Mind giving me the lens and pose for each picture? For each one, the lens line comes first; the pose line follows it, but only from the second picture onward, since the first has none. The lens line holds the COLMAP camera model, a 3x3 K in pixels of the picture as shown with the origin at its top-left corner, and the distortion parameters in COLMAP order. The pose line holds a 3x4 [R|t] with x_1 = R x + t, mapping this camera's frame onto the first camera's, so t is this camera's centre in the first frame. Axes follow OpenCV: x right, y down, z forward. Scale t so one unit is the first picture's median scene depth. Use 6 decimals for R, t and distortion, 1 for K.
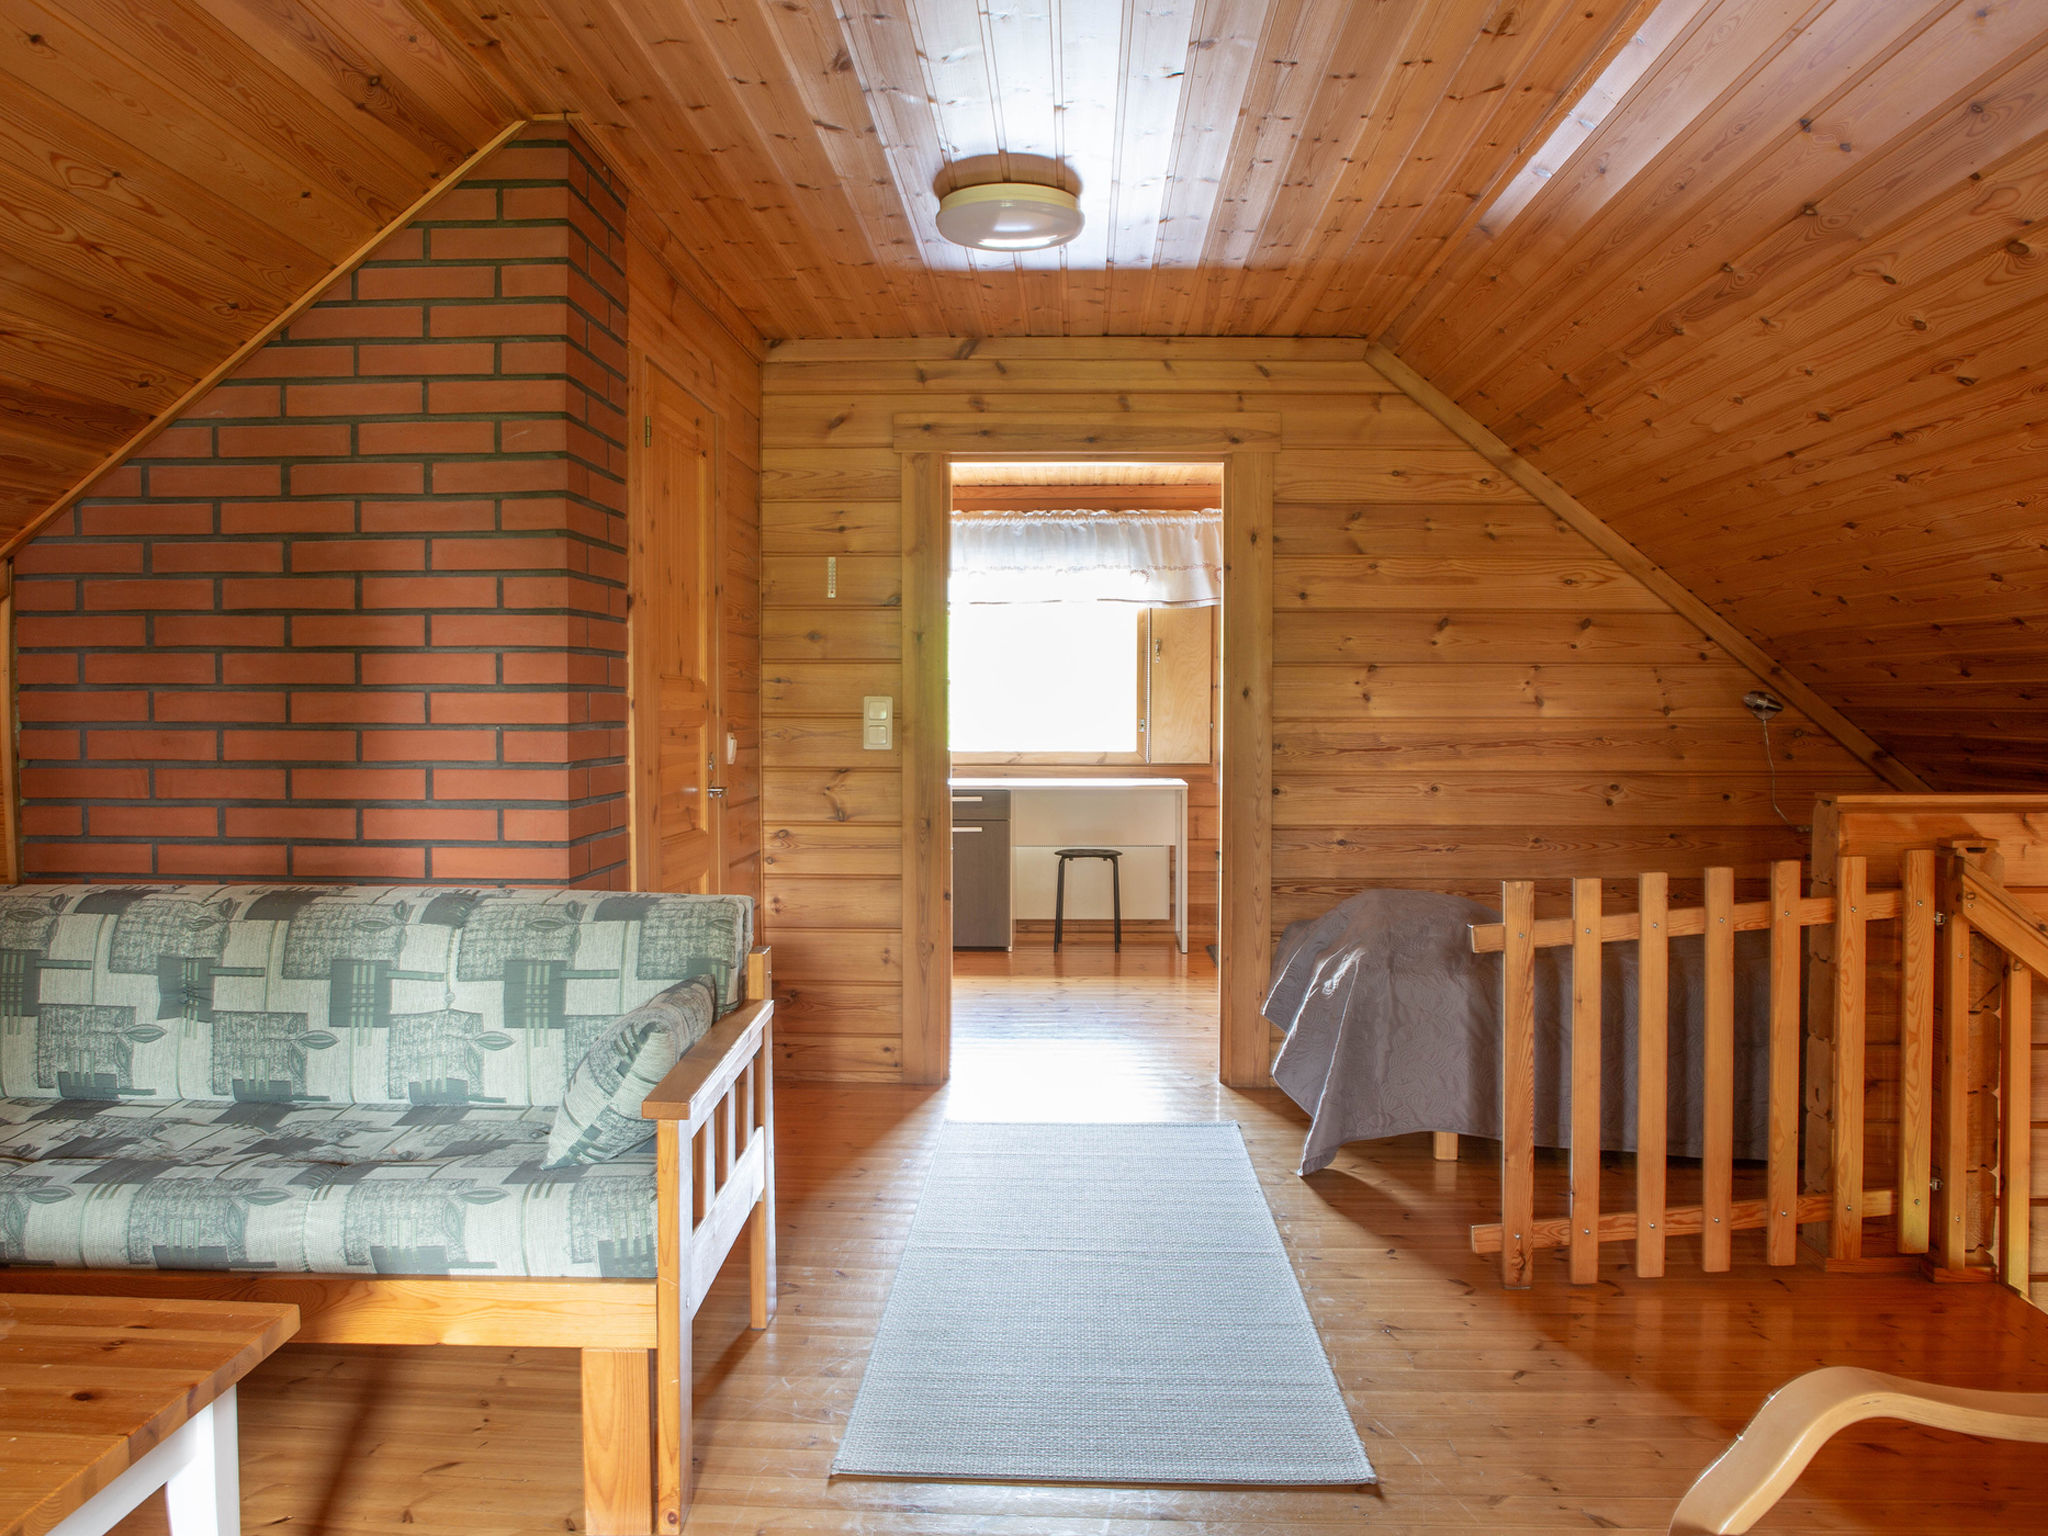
lens RADIAL K [[1588.0, 0, 1019.5], [0, 1588.0, 772.0], [0, 0, 1]] dist [-0.110006, 0.086454]
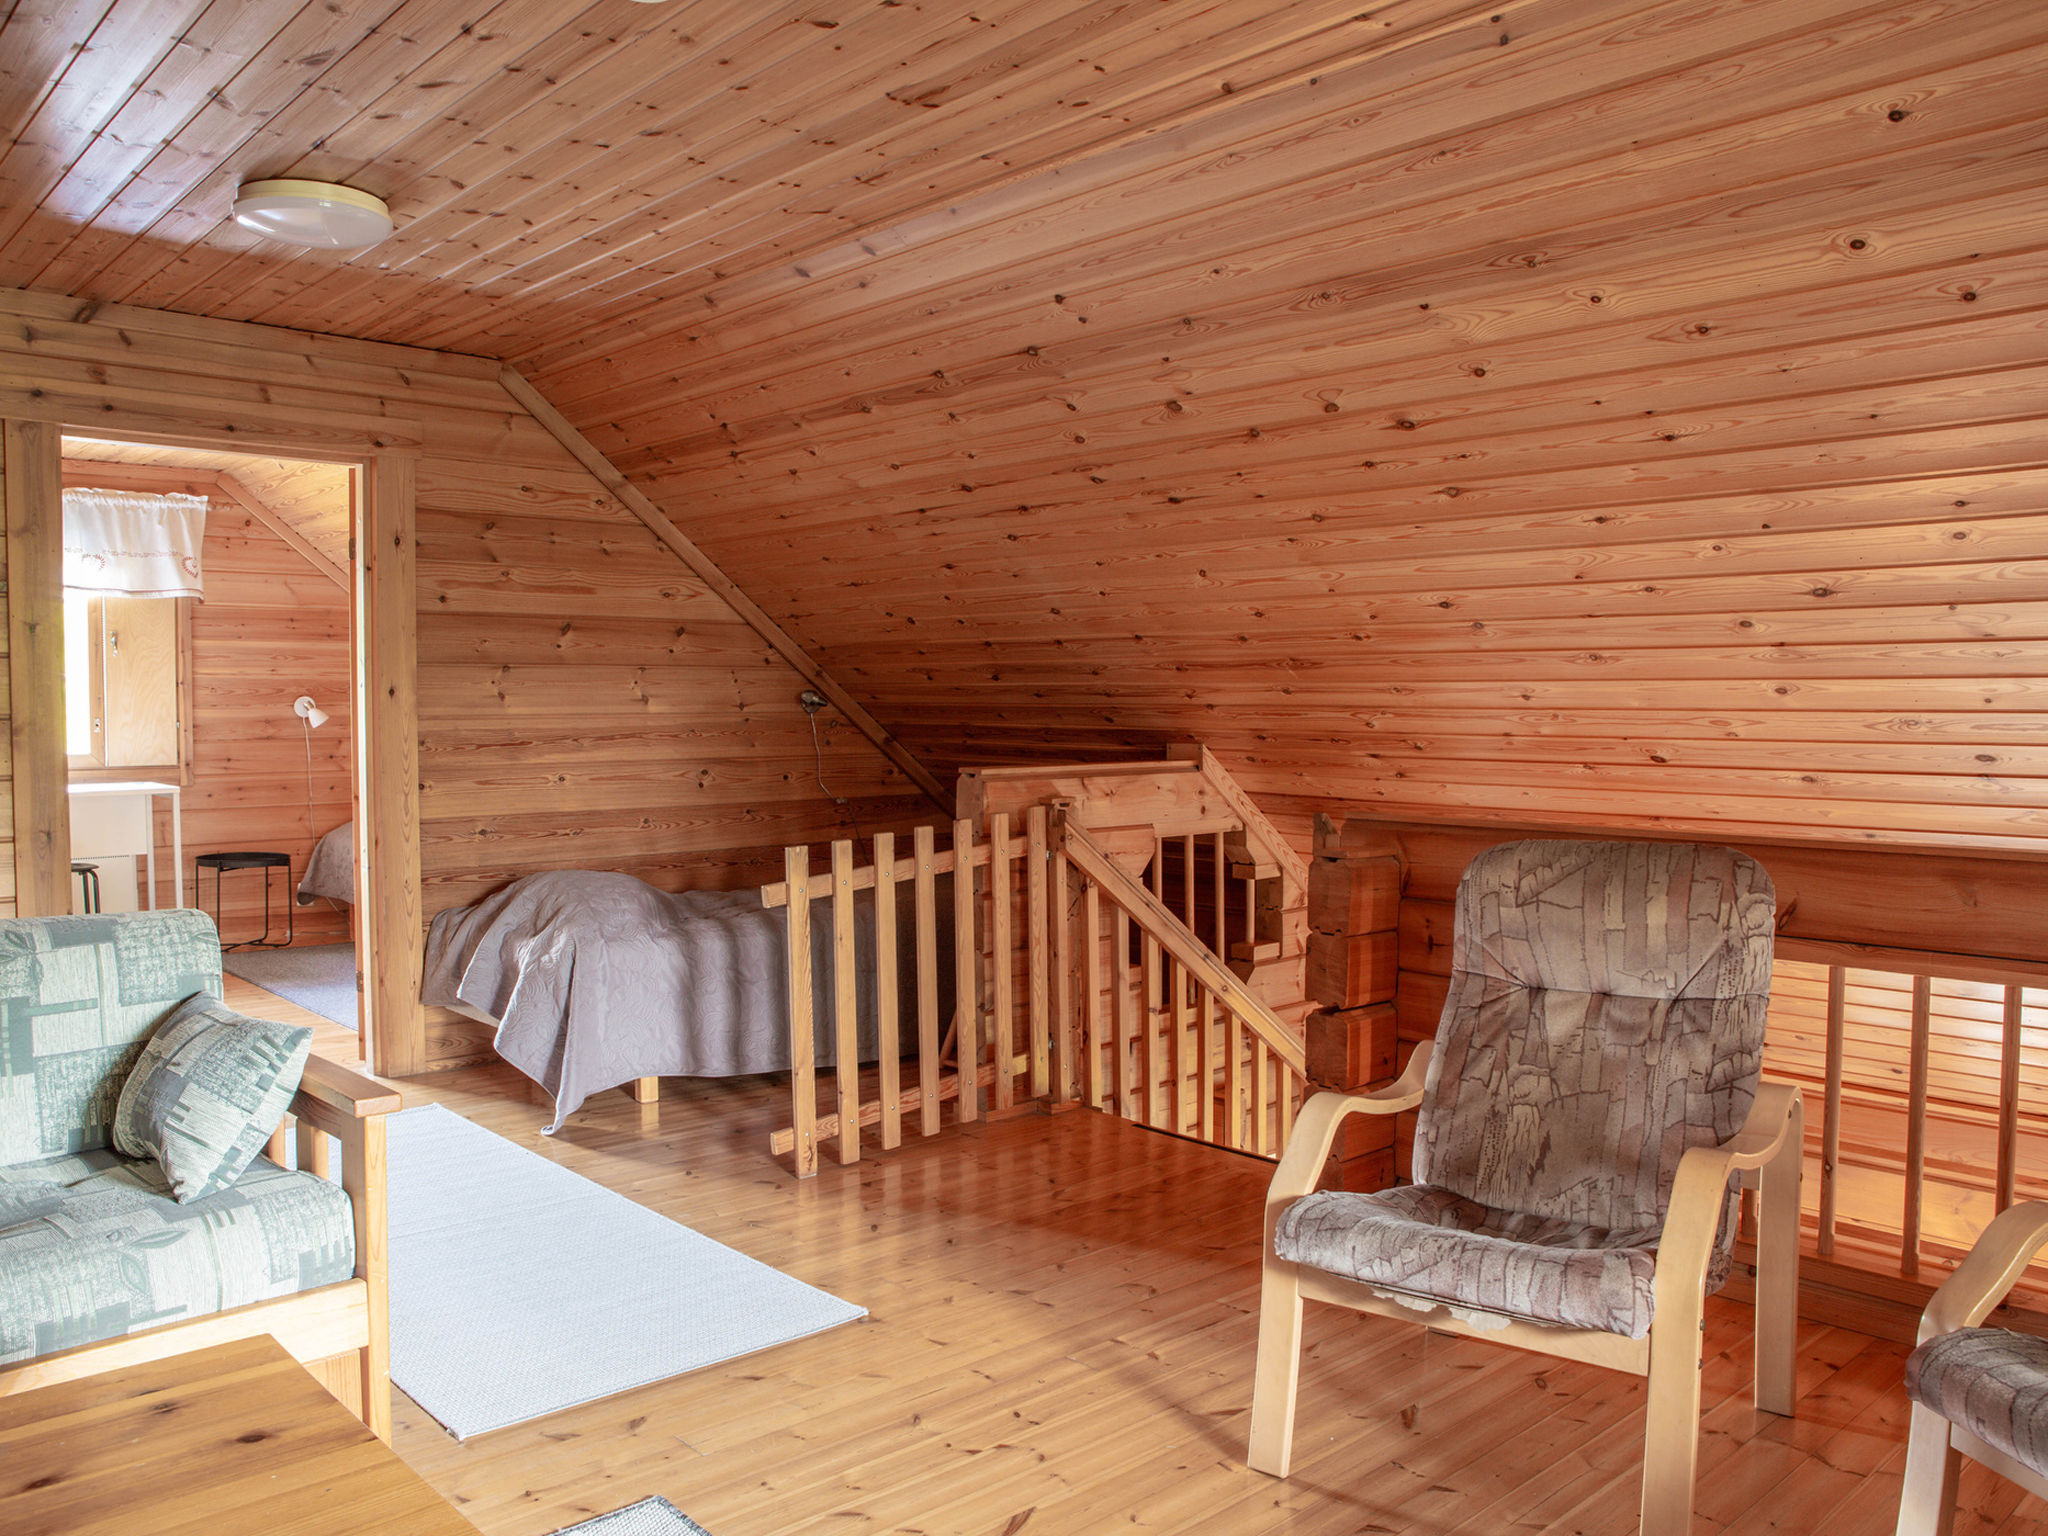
lens RADIAL K [[1588.0, 0, 1019.5], [0, 1588.0, 772.0], [0, 0, 1]] dist [-0.110006, 0.086454]
pose [[0.712172, -0.031202, 0.701312, -0.284550], [0.028235, 0.999476, 0.015795, -0.002492], [-0.701437, 0.008553, 0.712680, -0.006033]]
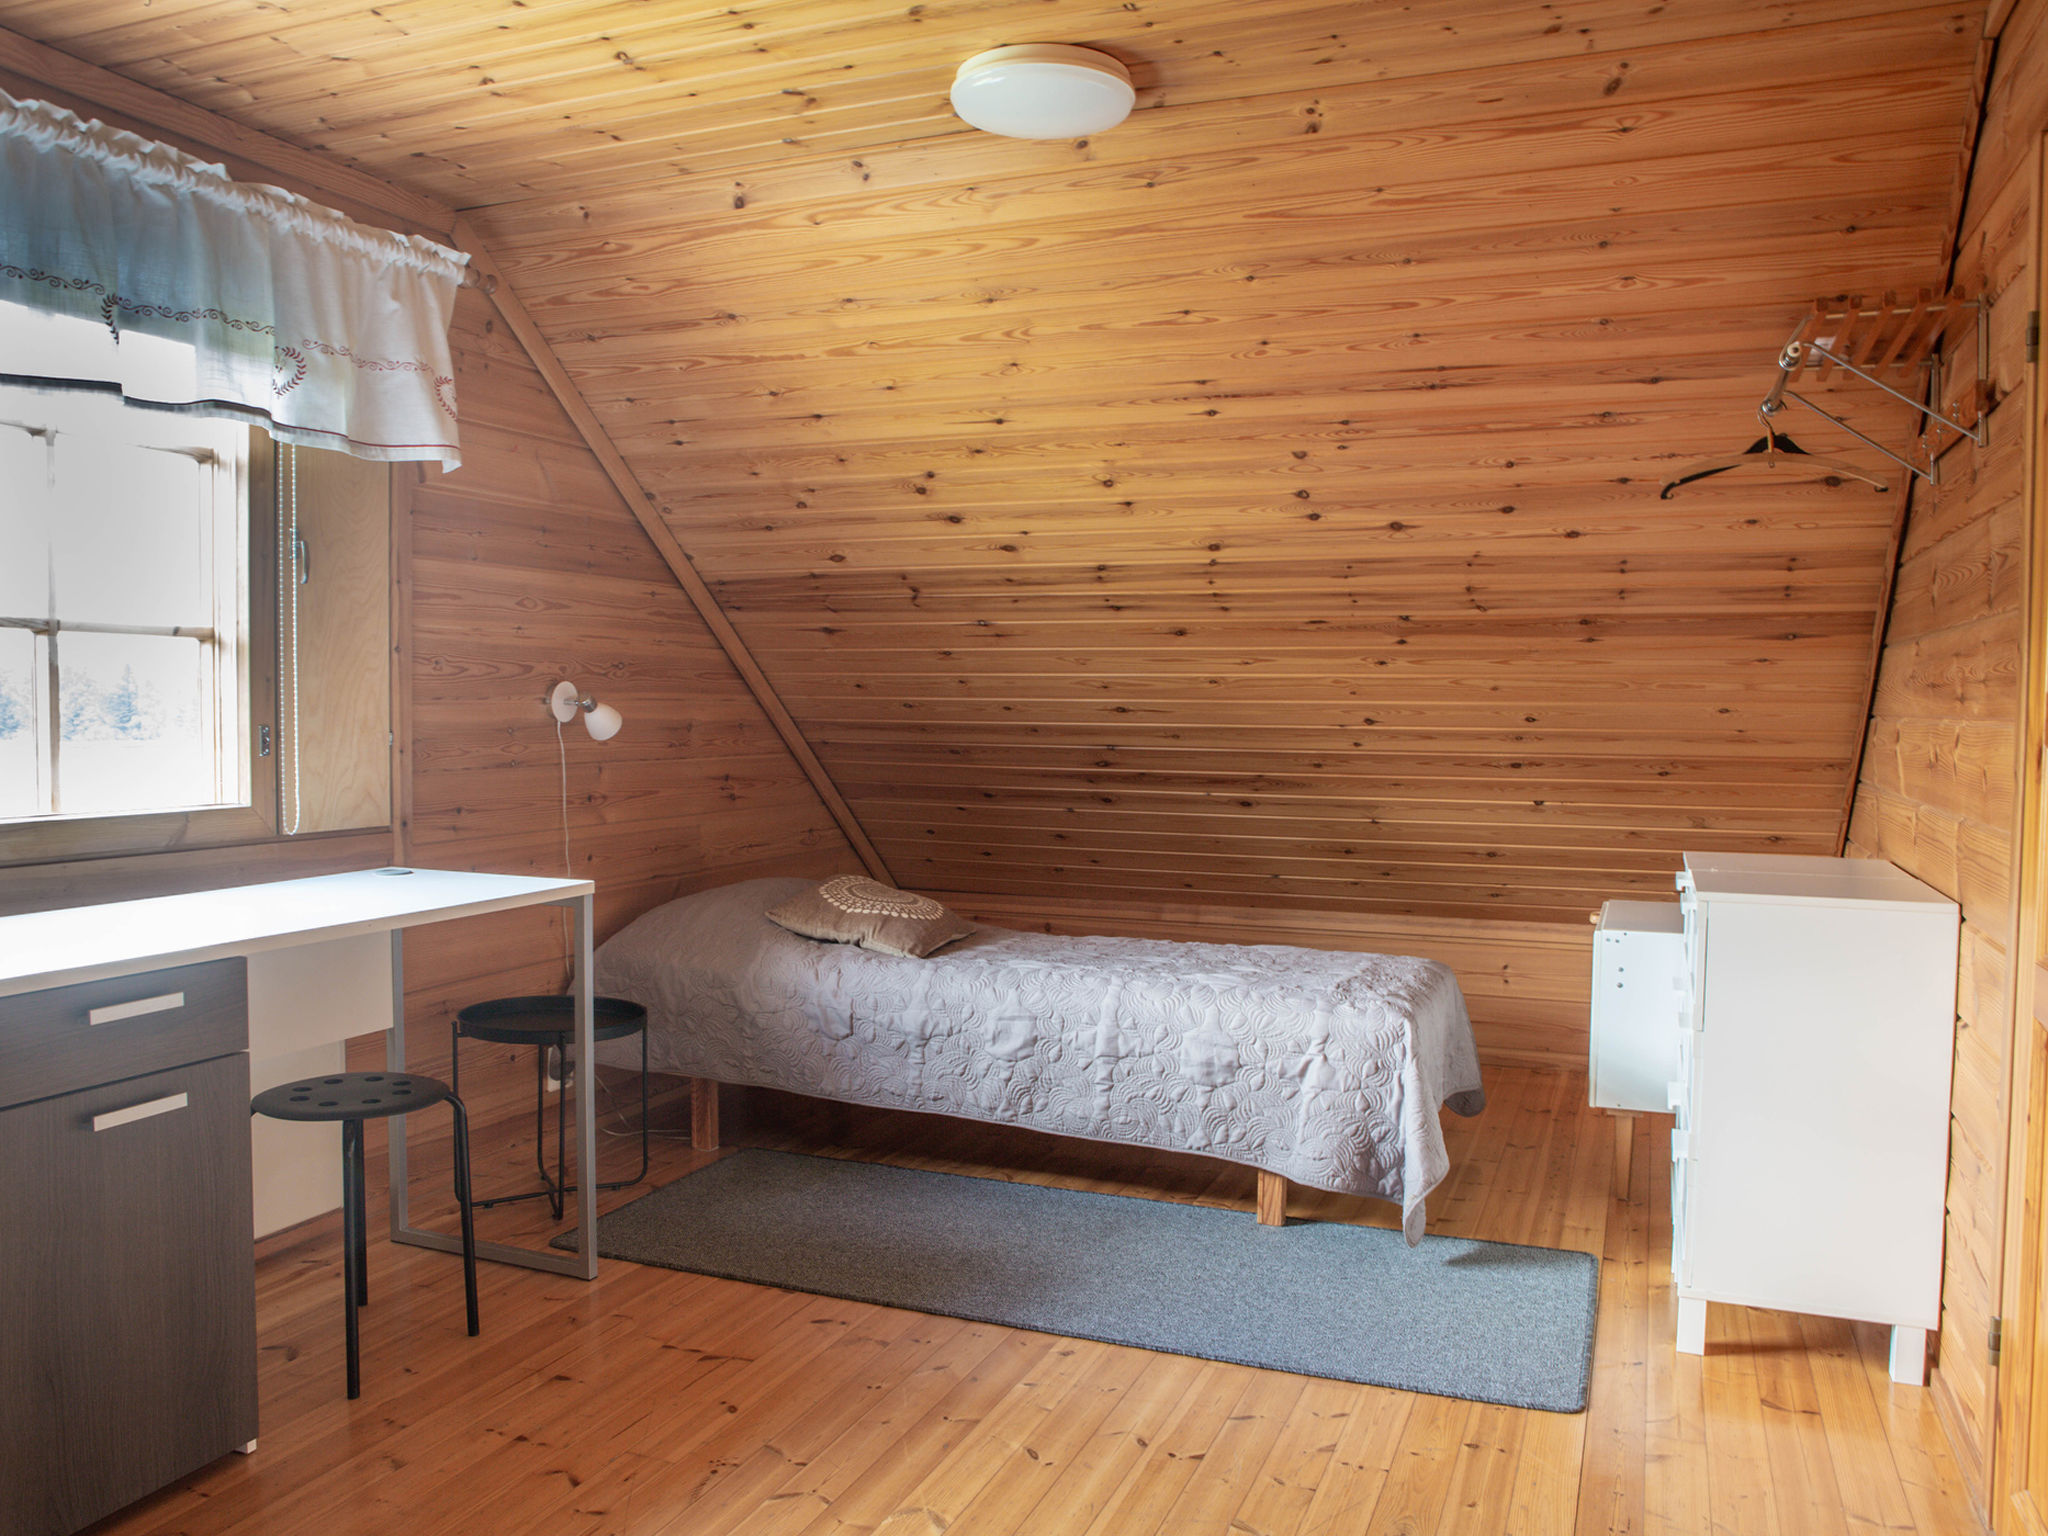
lens RADIAL K [[1588.0, 0, 1019.5], [0, 1588.0, 772.0], [0, 0, 1]] dist [-0.110006, 0.086454]
pose [[0.344633, -0.038508, 0.937947, -0.377154], [0.031496, 0.999070, 0.029445, -0.045854], [-0.938209, 0.019394, 0.345525, 1.167340]]
